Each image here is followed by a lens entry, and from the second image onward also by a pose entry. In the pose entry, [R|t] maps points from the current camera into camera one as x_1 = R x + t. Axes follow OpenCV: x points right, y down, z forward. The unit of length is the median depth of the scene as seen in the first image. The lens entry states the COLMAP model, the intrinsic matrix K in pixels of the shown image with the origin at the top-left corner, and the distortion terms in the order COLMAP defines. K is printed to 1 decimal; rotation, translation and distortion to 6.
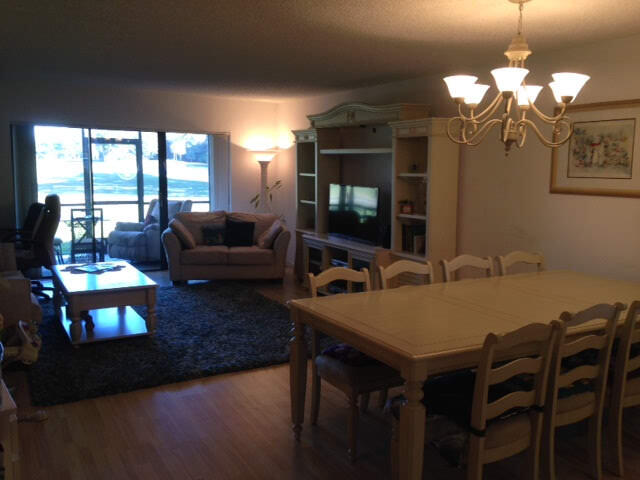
lens RADIAL K [[586.0, 0, 320.0], [0, 586.0, 240.0], [0, 0, 1]] dist [0.205926, -0.320360]
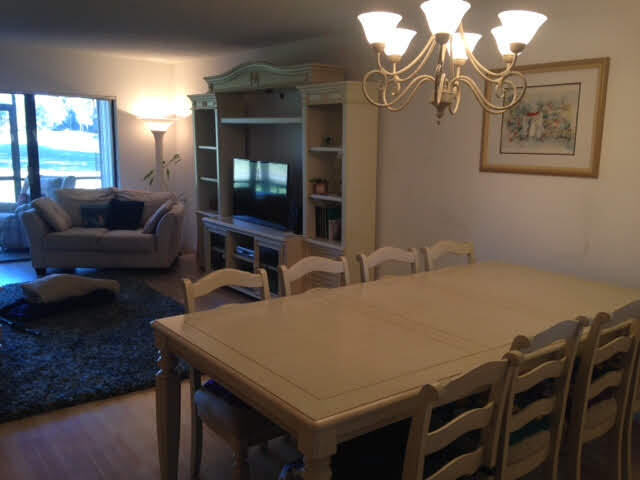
lens RADIAL K [[586.7, 0, 320.0], [0, 586.7, 240.0], [0, 0, 1]] dist [0.207197, -0.332658]
pose [[0.991125, -0.014384, 0.132156, 0.040932], [0.008790, 0.999044, 0.042816, -0.018621], [-0.132646, -0.041275, 0.990304, 0.182127]]
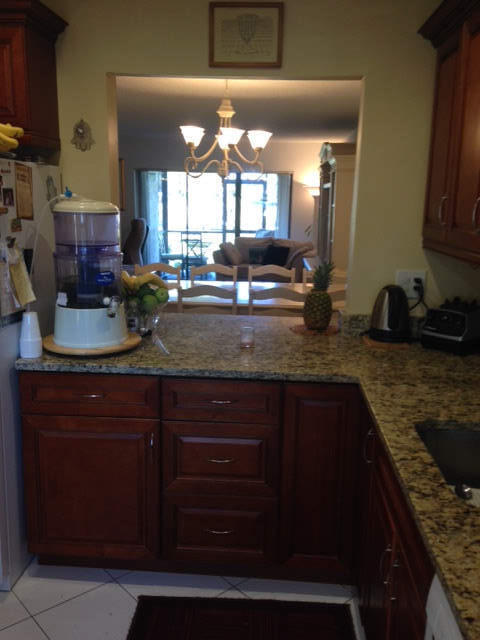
lens RADIAL K [[586.0, 0, 240.0], [0, 586.0, 320.0], [0, 0, 1]] dist [0.205926, -0.320360]
pose [[0.834330, 0.113634, -0.539426, 0.824908], [-0.078549, 0.993045, 0.087701, 0.034663], [0.545640, -0.030801, 0.837454, -0.127724]]
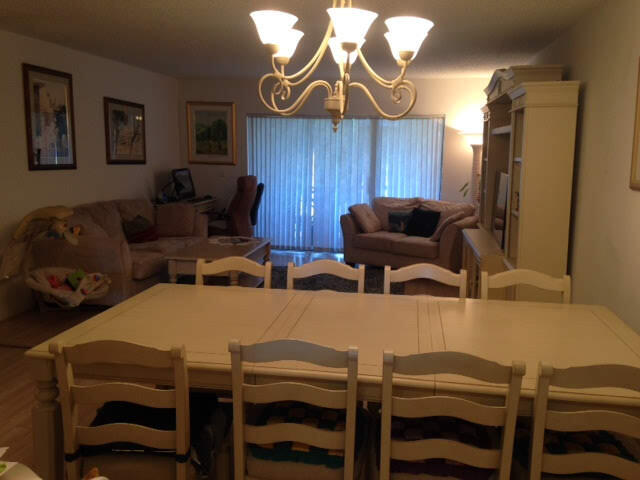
lens RADIAL K [[586.7, 0, 320.0], [0, 586.7, 240.0], [0, 0, 1]] dist [0.207197, -0.332658]
pose [[0.776127, 0.096179, -0.623198, 0.555586], [-0.084113, 0.995258, 0.048846, -0.028667], [0.624941, 0.014509, 0.780537, 0.293171]]
